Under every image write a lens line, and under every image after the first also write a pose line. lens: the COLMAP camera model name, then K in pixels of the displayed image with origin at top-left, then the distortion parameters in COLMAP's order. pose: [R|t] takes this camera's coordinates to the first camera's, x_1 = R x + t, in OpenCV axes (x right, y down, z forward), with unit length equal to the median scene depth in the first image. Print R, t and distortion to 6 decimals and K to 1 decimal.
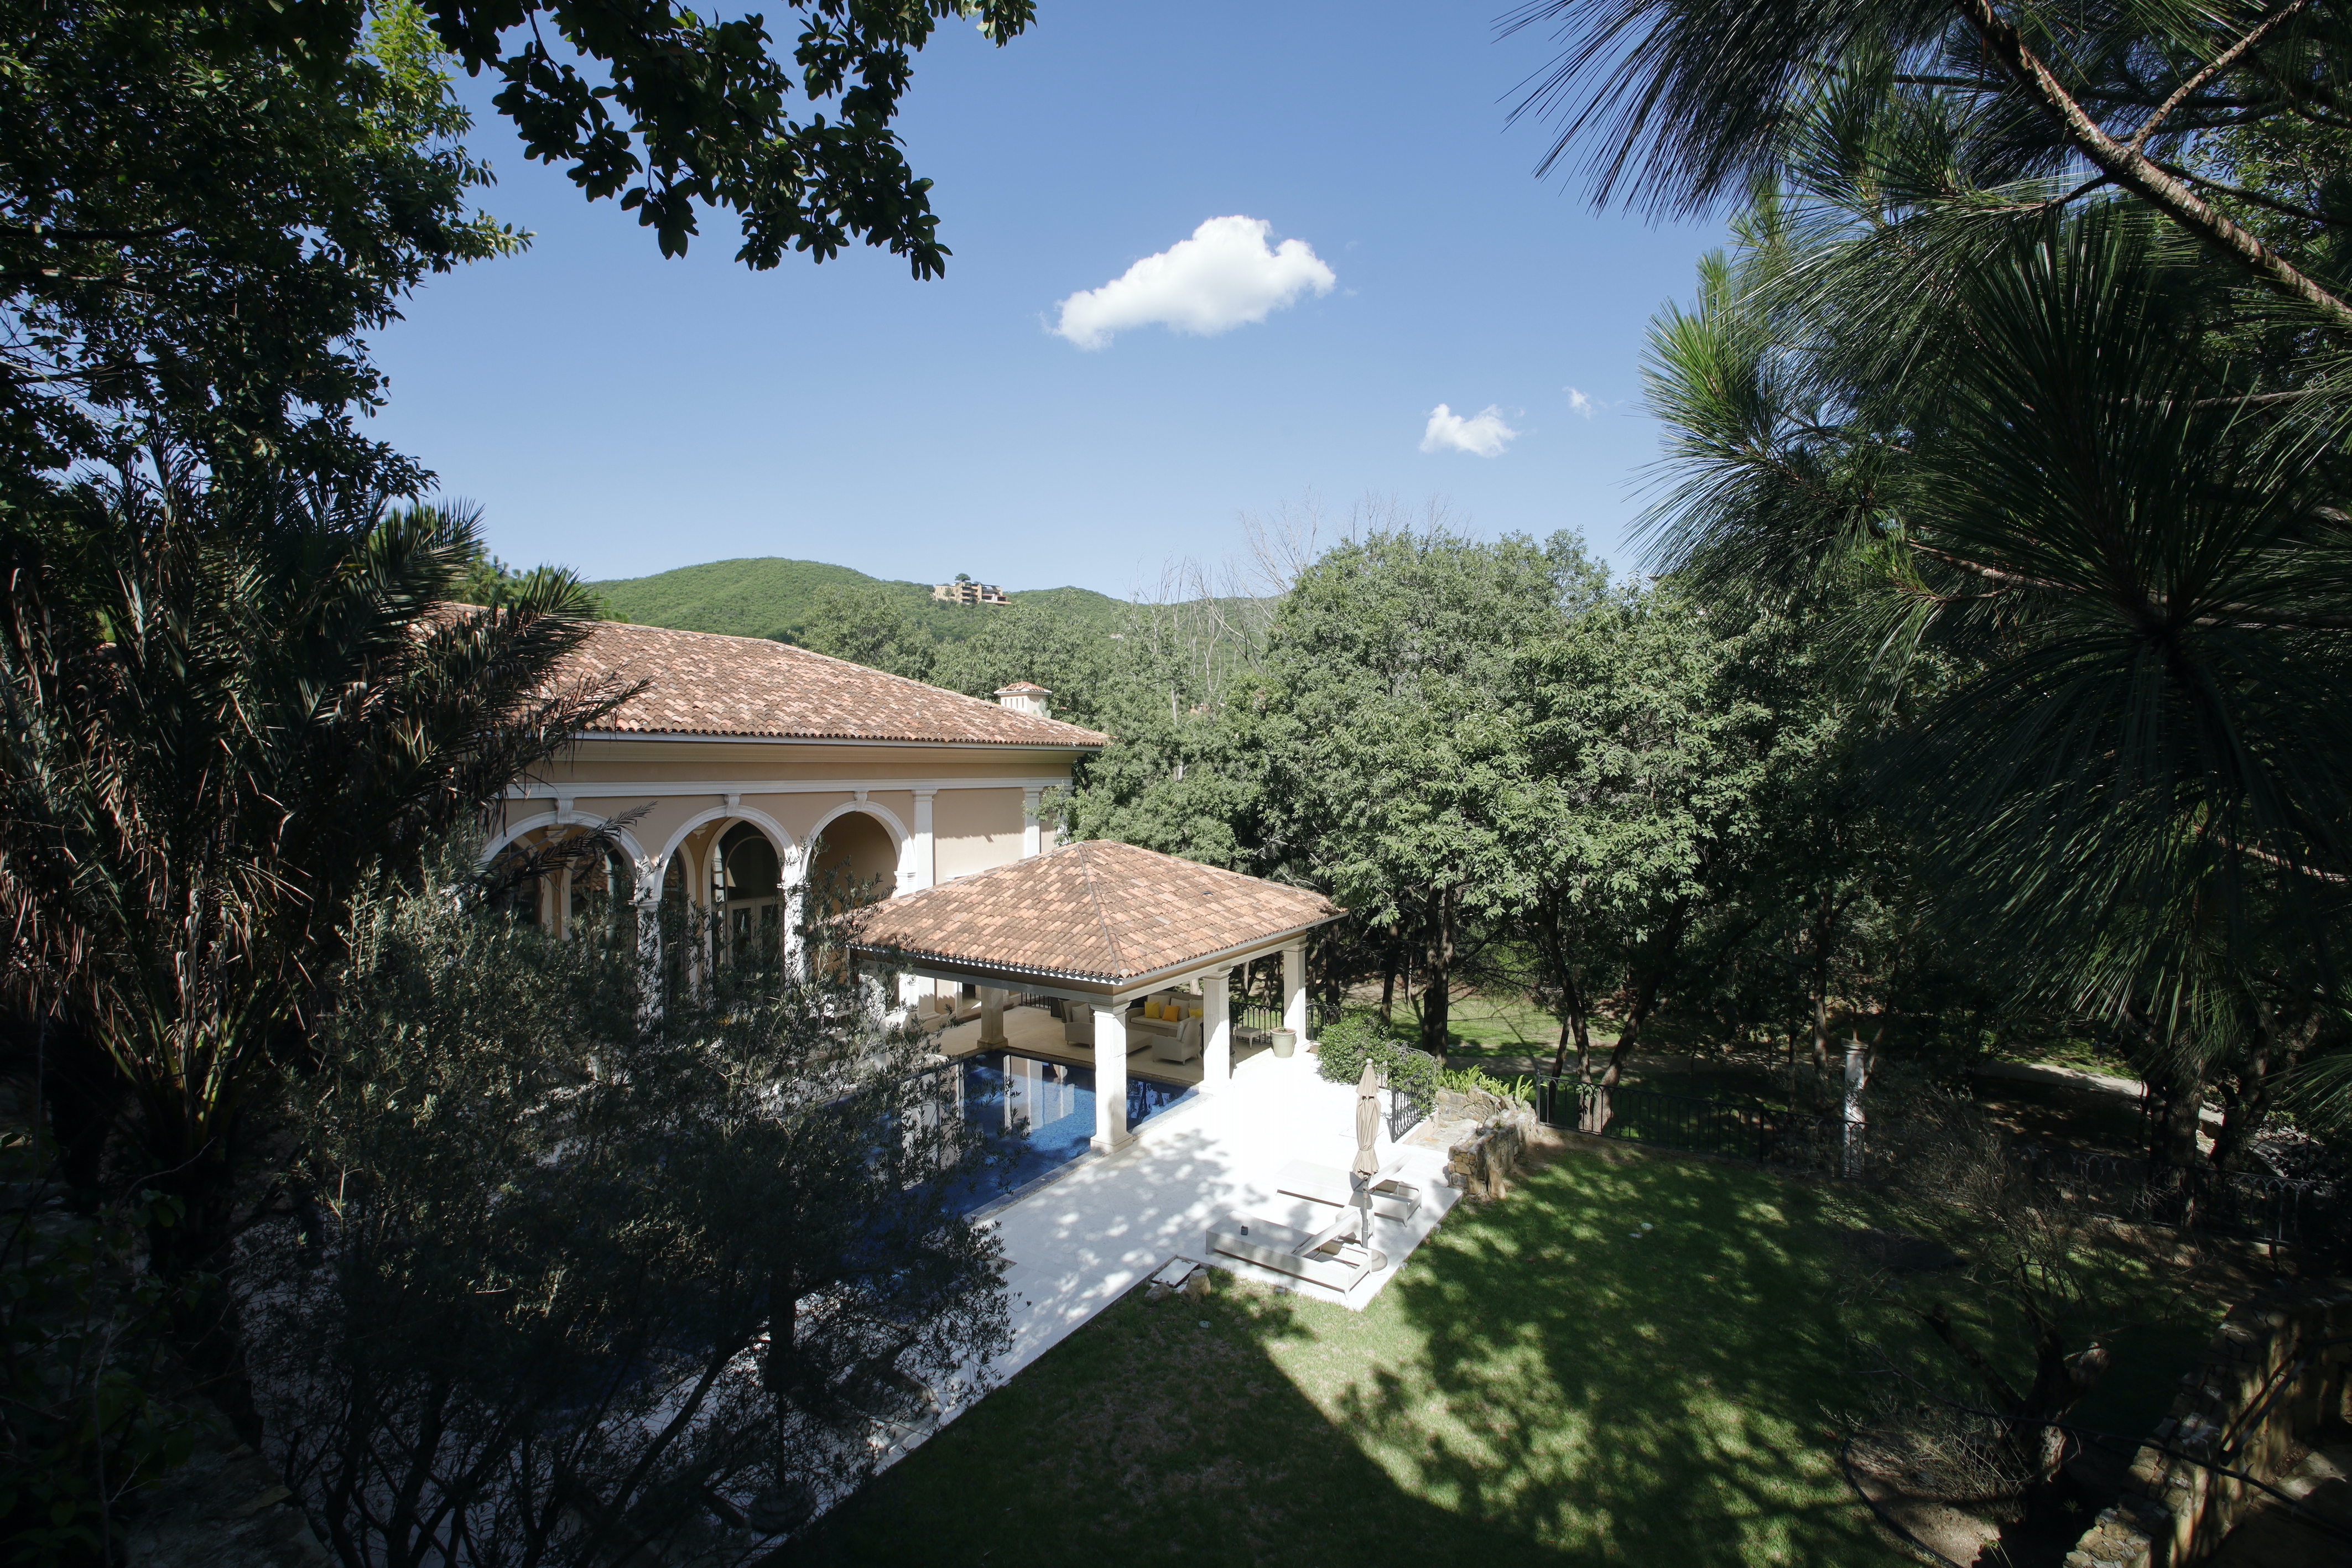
lens RADIAL K [[1021.2, 0, 1173.6], [0, 1021.2, 783.0], [0, 0, 1]] dist [-0.004140, -0.000376]
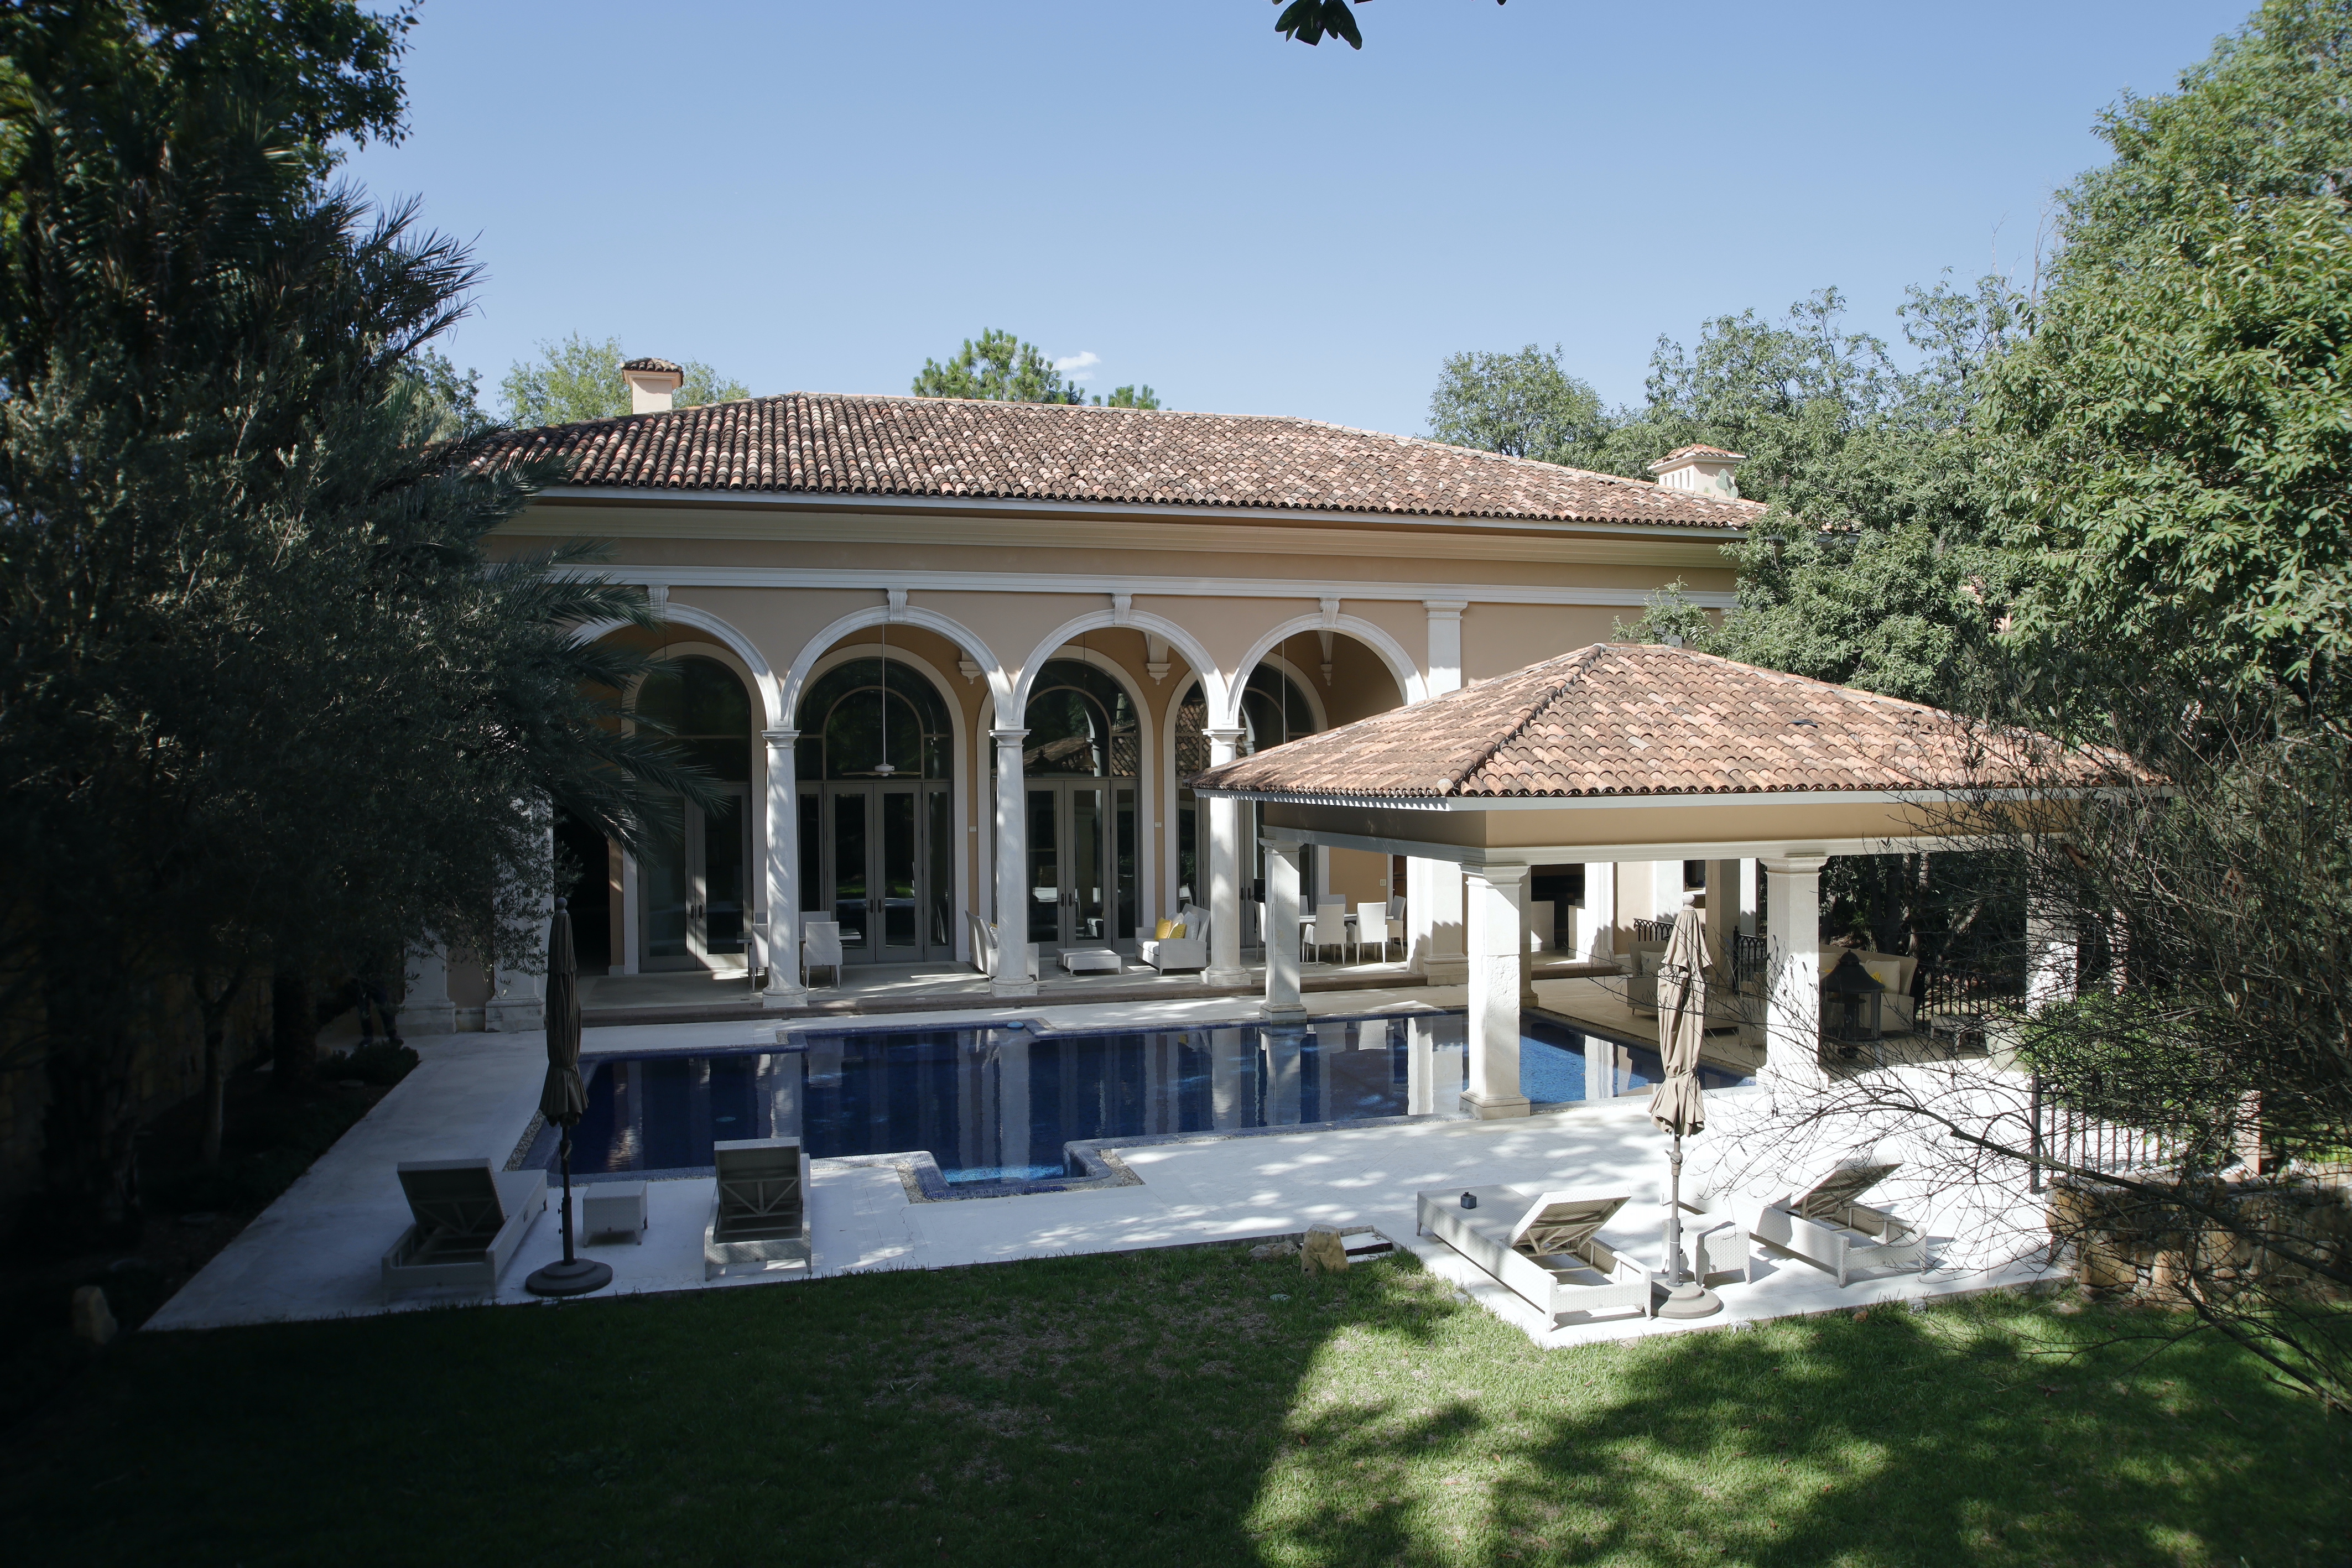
lens RADIAL K [[1557.2, 0, 1185.2], [0, 1557.2, 780.6], [0, 0, 1]] dist [-0.012544, 0.000599]
pose [[0.752886, -0.001611, -0.658149, 0.498487], [0.006511, 0.999966, 0.005000, 0.200793], [0.658119, -0.008050, 0.752871, 0.246438]]
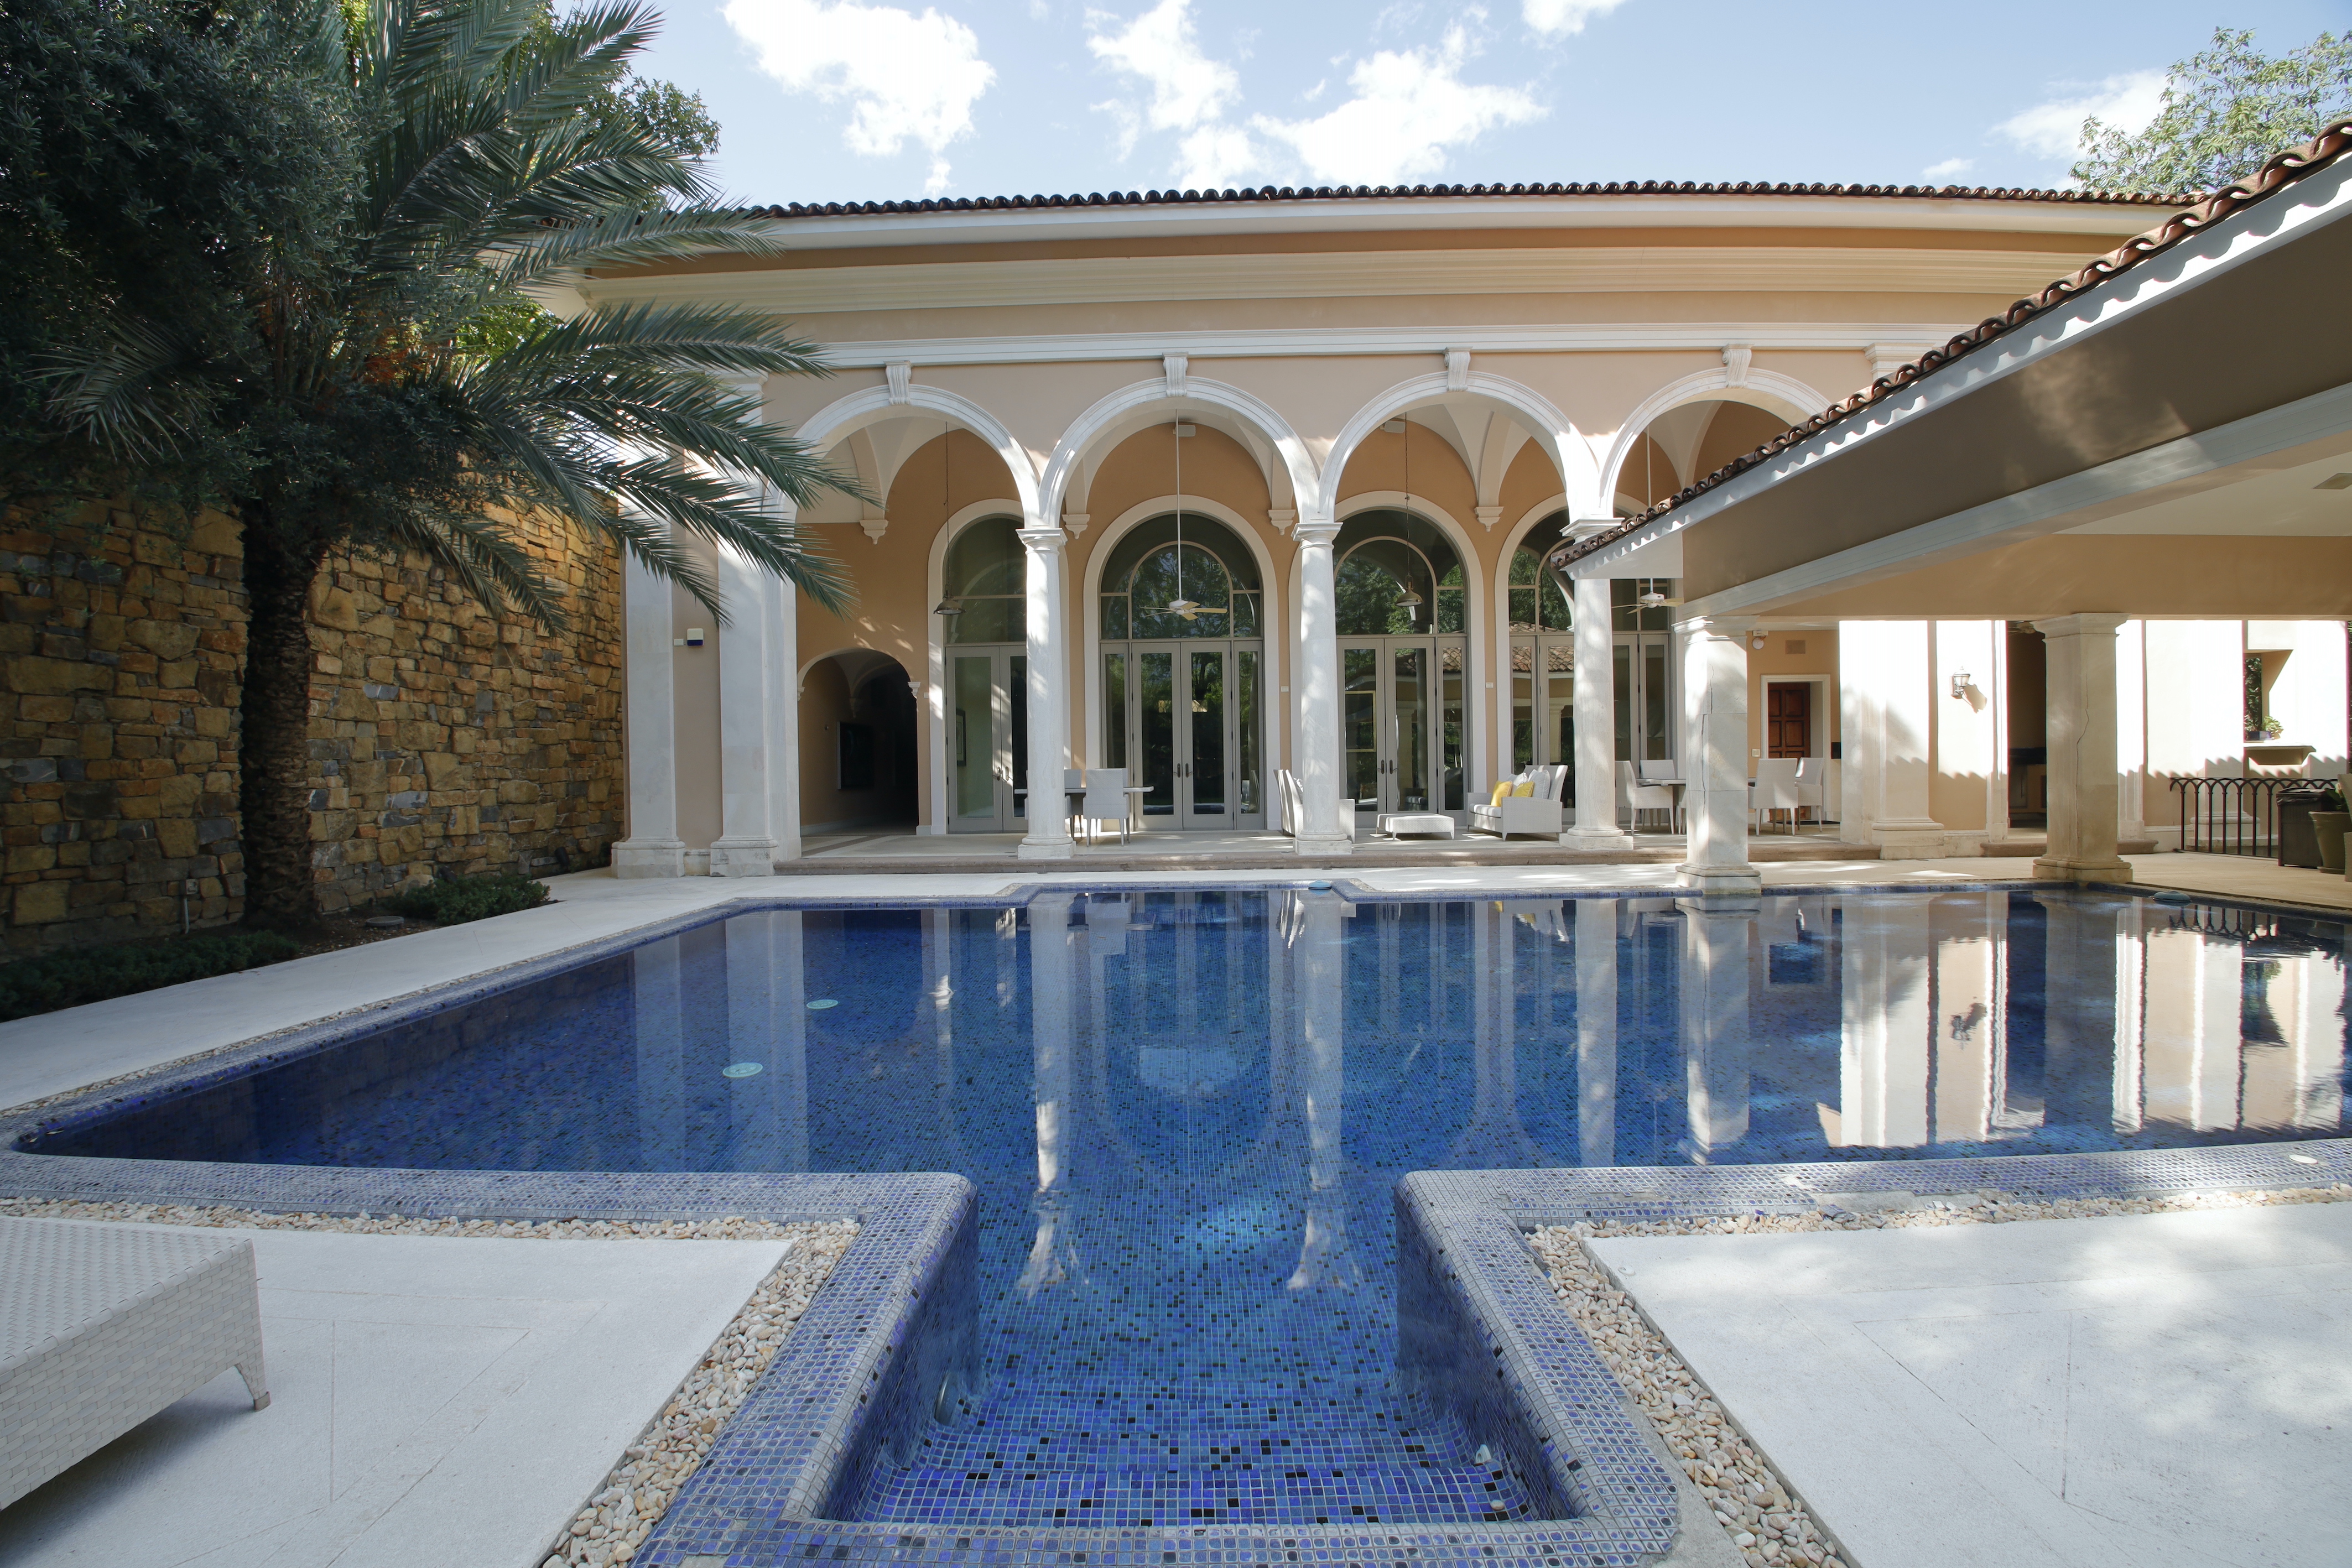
lens RADIAL K [[926.5, 0, 1185.2], [0, 926.5, 776.4], [0, 0, 1]] dist [-0.028458, 0.000010]
pose [[0.538396, -0.004611, -0.842680, -0.105297], [0.013661, 0.999901, 0.003257, 0.359141], [0.842581, -0.013266, 0.538405, 0.827840]]
